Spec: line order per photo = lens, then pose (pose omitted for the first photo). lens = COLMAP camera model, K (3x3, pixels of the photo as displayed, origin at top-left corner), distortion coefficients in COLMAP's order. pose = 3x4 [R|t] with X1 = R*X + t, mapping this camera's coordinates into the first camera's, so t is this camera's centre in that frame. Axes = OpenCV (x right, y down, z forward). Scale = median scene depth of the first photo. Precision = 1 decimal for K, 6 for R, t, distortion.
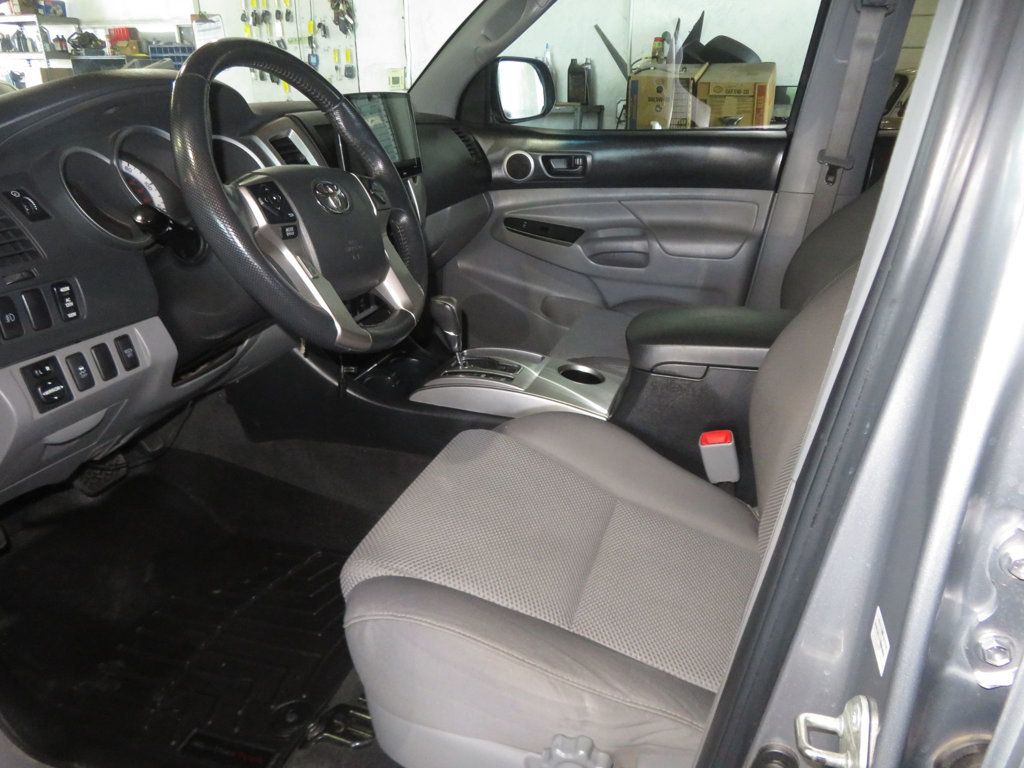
lens RADIAL K [[807.0, 0, 512.0], [0, 807.0, 384.0], [0, 0, 1]] dist [-0.005999, -0.006167]
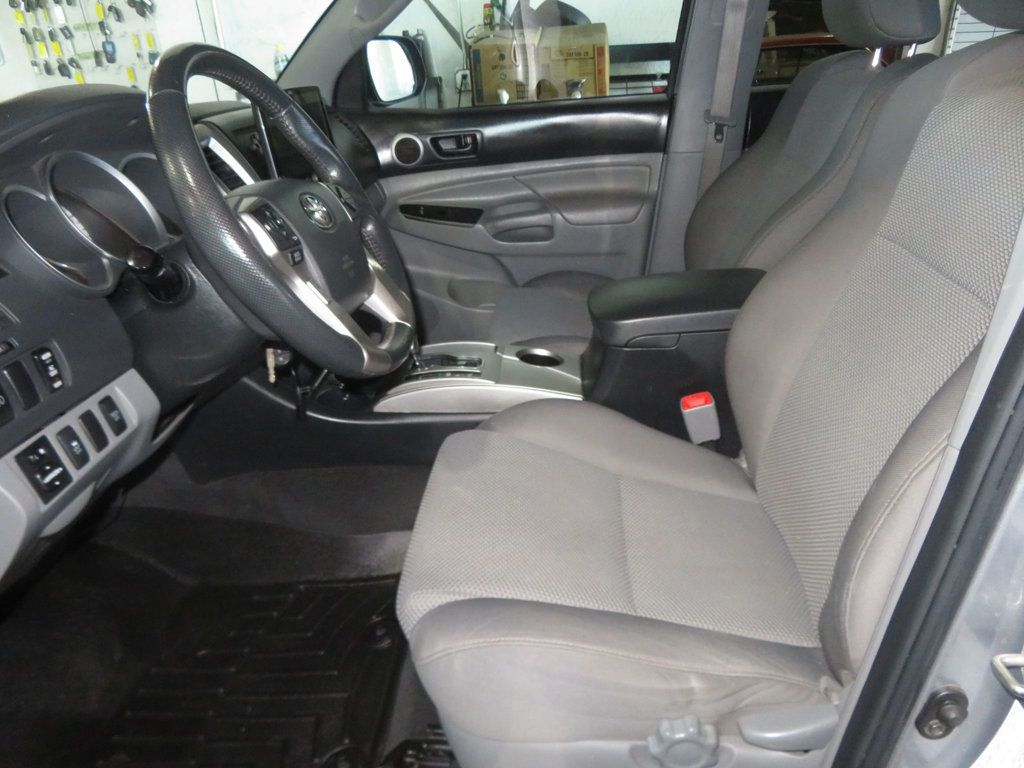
lens RADIAL K [[807.0, 0, 512.0], [0, 807.0, 384.0], [0, 0, 1]] dist [-0.005999, -0.006167]
pose [[0.962989, -0.153940, 0.221255, -0.176689], [0.144914, 0.987826, 0.056563, -0.042238], [-0.227269, -0.022407, 0.973574, 0.037284]]
